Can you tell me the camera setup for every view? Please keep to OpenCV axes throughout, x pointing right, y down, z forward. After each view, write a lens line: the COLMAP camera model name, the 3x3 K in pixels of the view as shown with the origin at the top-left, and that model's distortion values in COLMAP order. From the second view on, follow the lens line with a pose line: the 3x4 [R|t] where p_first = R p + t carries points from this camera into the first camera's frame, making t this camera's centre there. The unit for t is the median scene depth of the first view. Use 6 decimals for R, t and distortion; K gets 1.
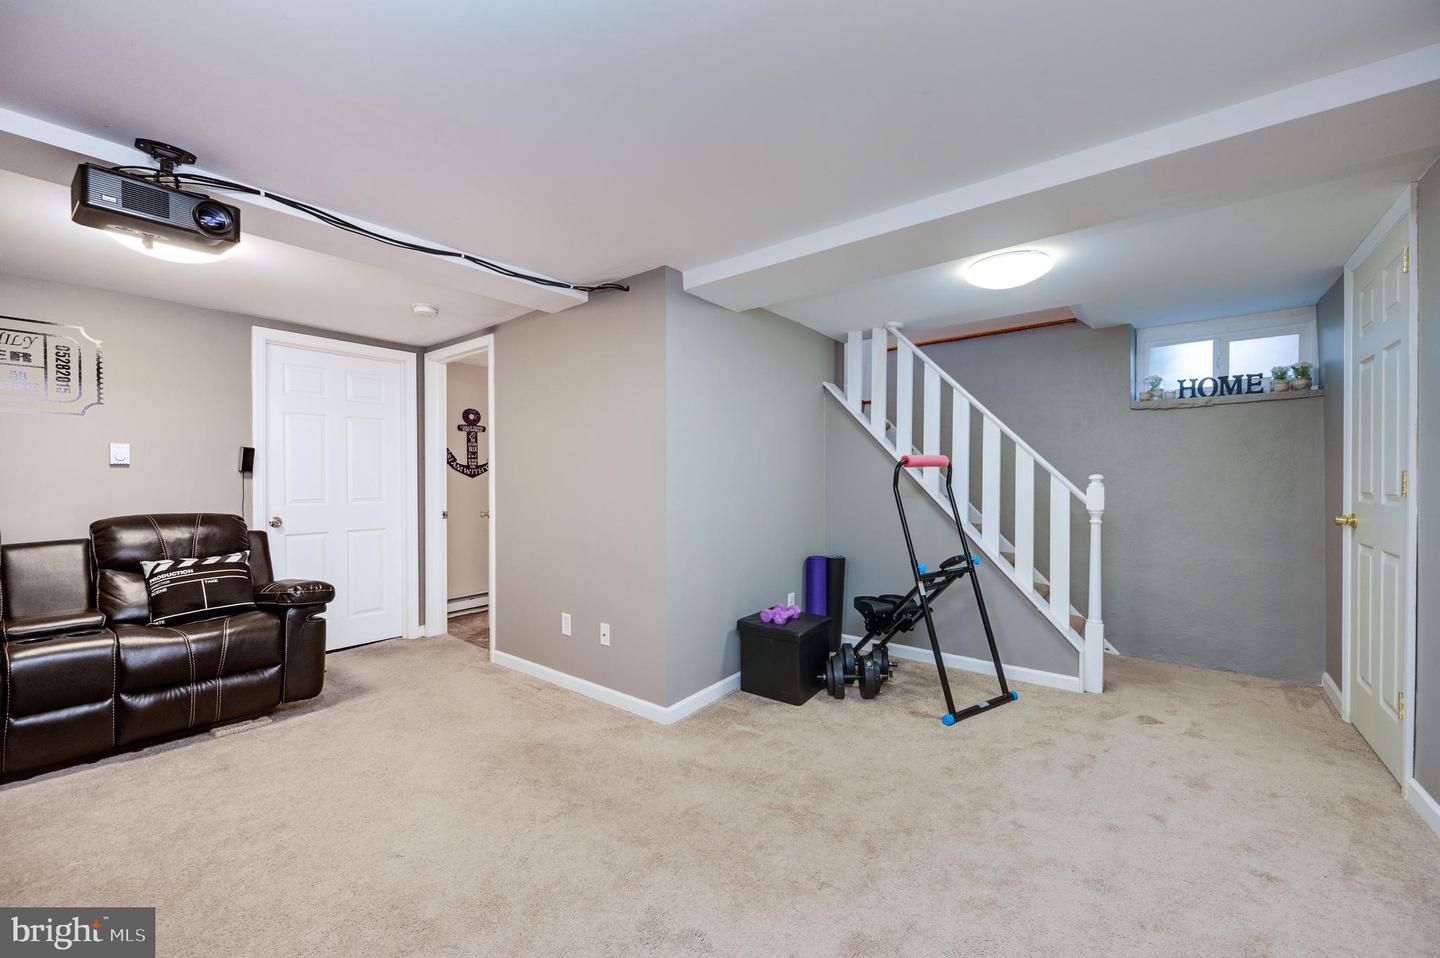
lens RADIAL K [[572.5, 0, 722.6], [0, 572.5, 485.3], [0, 0, 1]] dist [-0.001586, -0.000142]
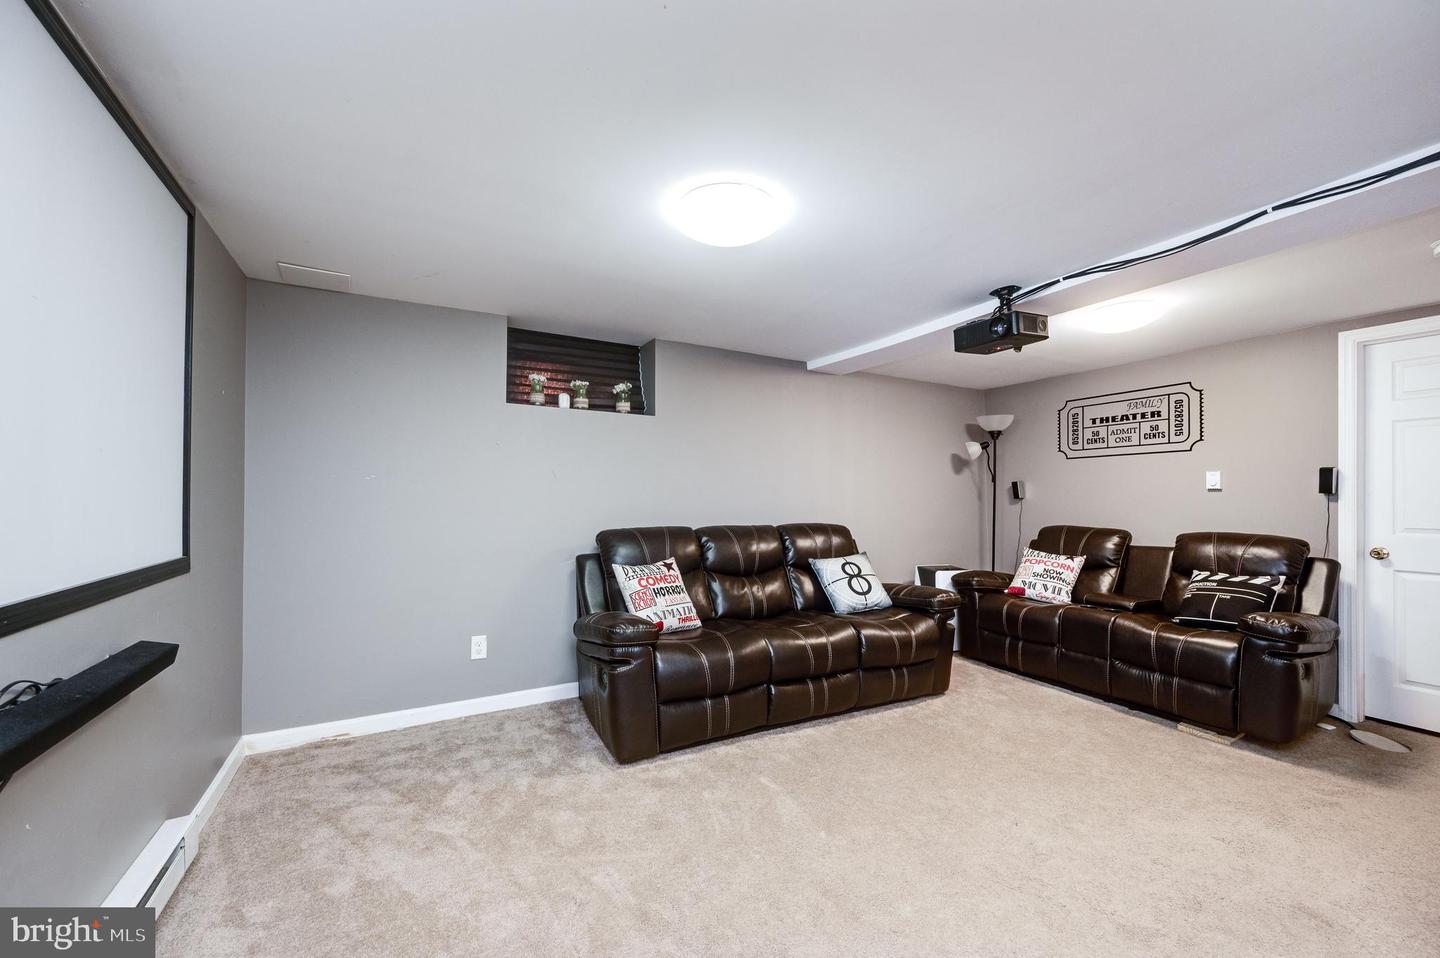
lens RADIAL K [[572.5, 0, 722.6], [0, 572.5, 485.3], [0, 0, 1]] dist [-0.001586, -0.000142]
pose [[-0.390284, -0.025262, -0.920348, 0.449301], [-0.016119, 0.999658, -0.020604, -0.003236], [0.920554, 0.006794, -0.390557, 0.529952]]
